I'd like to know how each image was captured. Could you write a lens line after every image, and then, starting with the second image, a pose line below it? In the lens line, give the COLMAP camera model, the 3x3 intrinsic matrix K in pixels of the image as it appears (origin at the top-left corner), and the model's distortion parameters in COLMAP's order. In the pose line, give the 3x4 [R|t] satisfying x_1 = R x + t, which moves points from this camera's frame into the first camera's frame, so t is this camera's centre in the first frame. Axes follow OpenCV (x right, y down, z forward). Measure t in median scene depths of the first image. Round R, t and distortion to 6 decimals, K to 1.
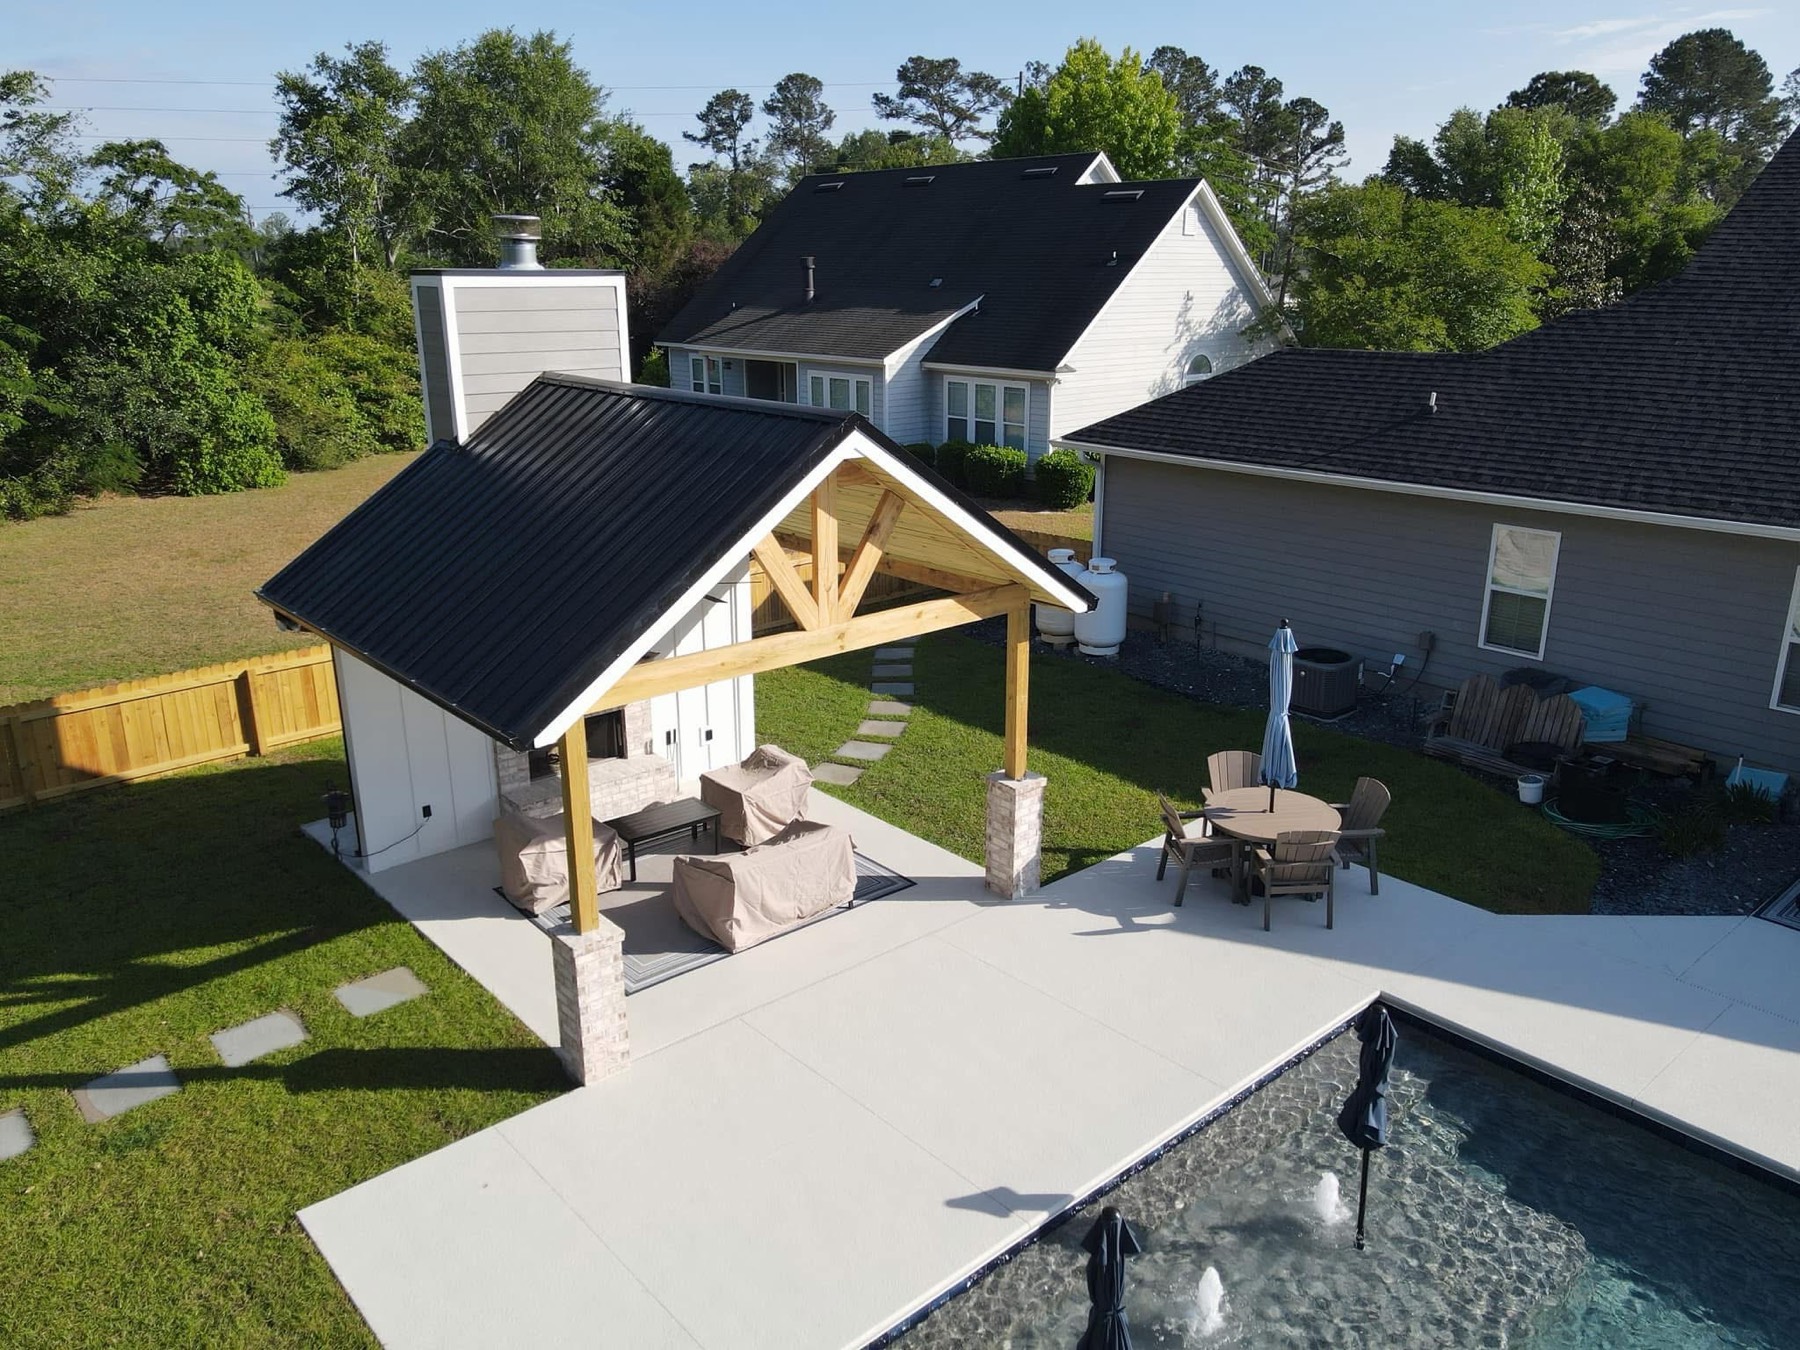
lens RADIAL K [[1322.5, 0, 908.8], [0, 1322.5, 677.5], [0, 0, 1]] dist [0.011092, 0.002218]
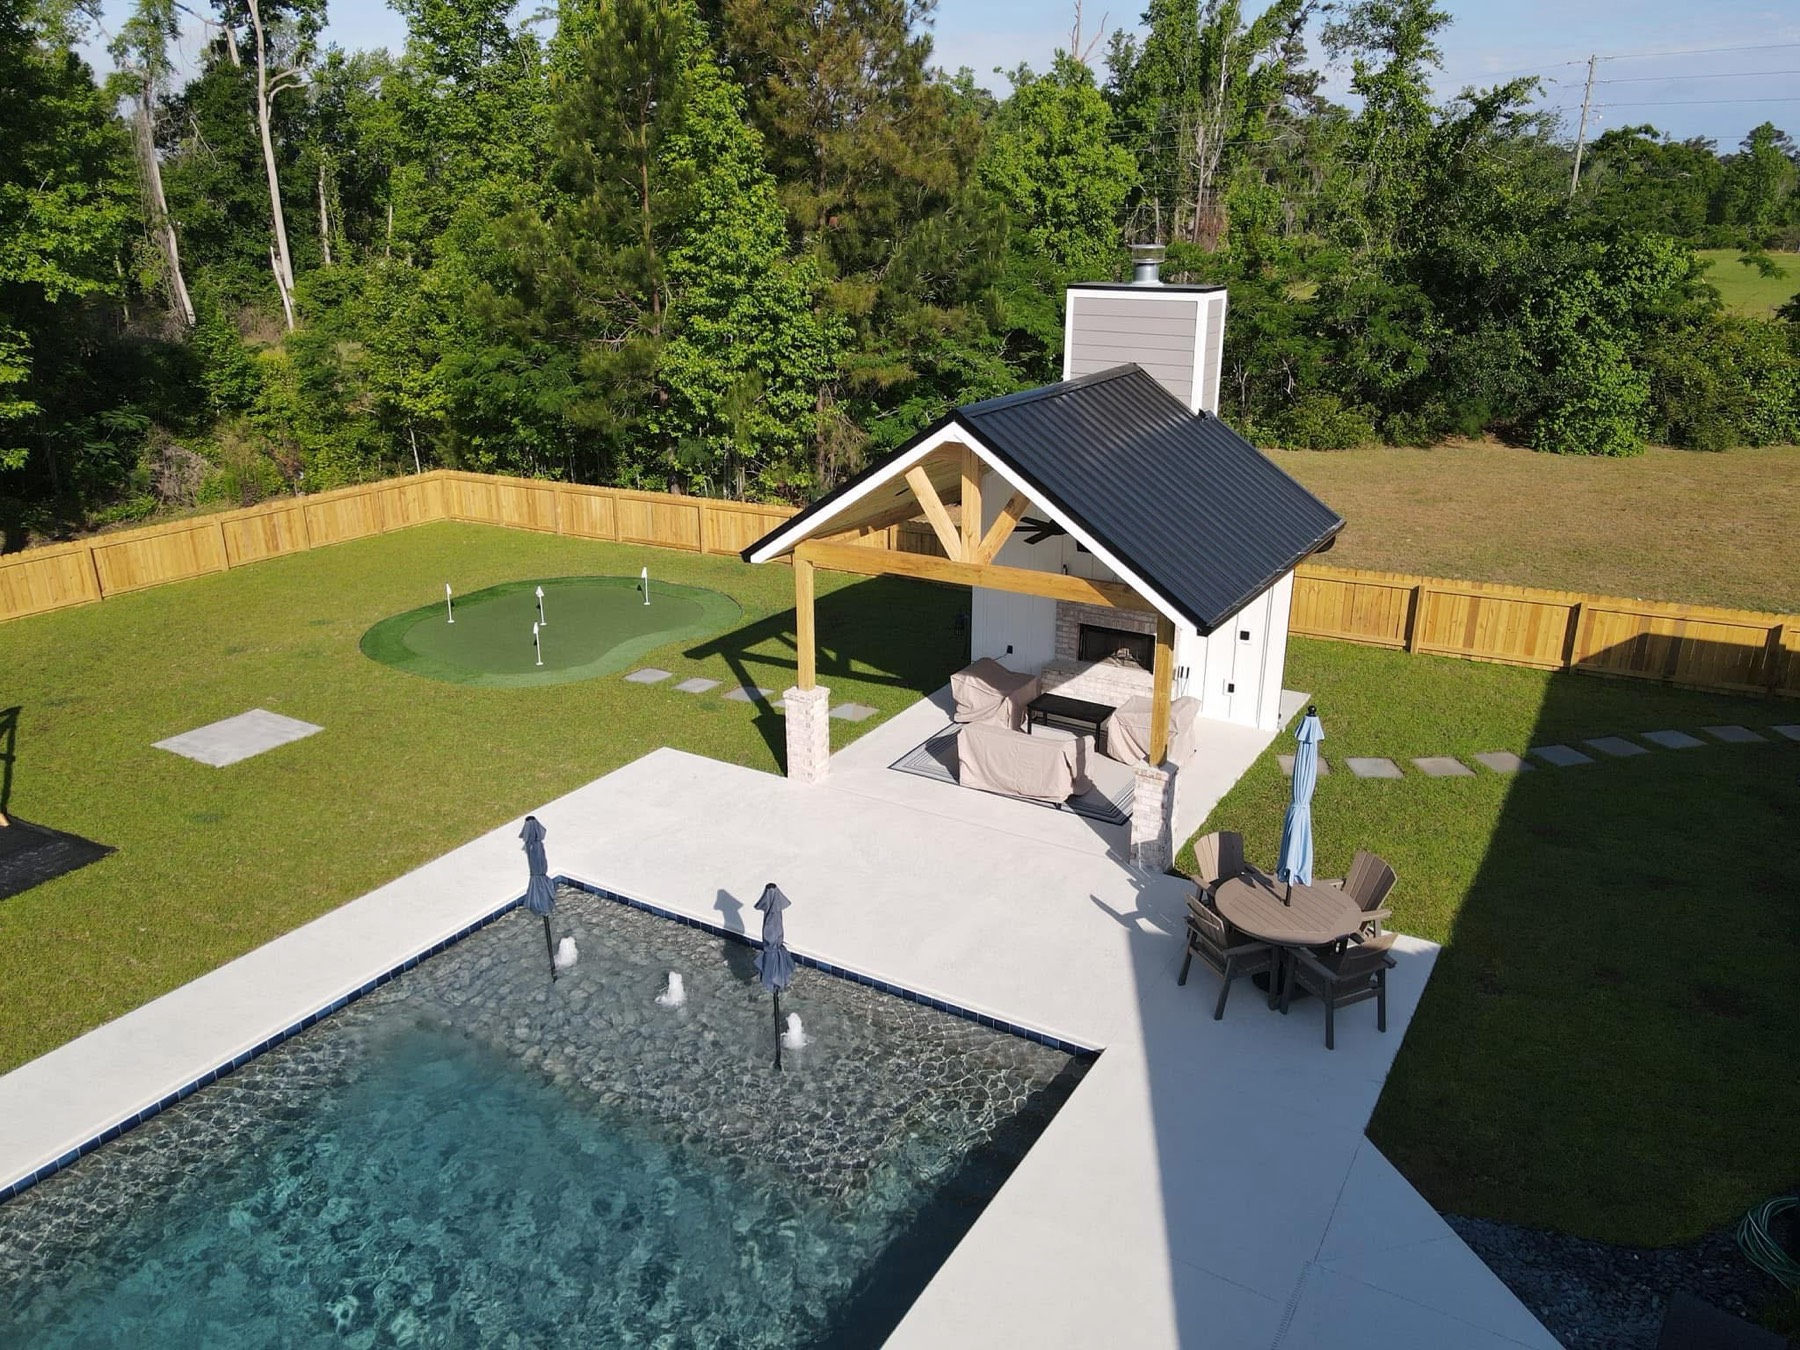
lens RADIAL K [[1322.5, 0, 908.8], [0, 1322.5, 677.5], [0, 0, 1]] dist [0.011092, 0.002218]
pose [[0.306412, 0.318779, -0.896934, 0.979974], [-0.284285, 0.929901, 0.233378, -0.190623], [0.908457, 0.183475, 0.375557, 0.369361]]
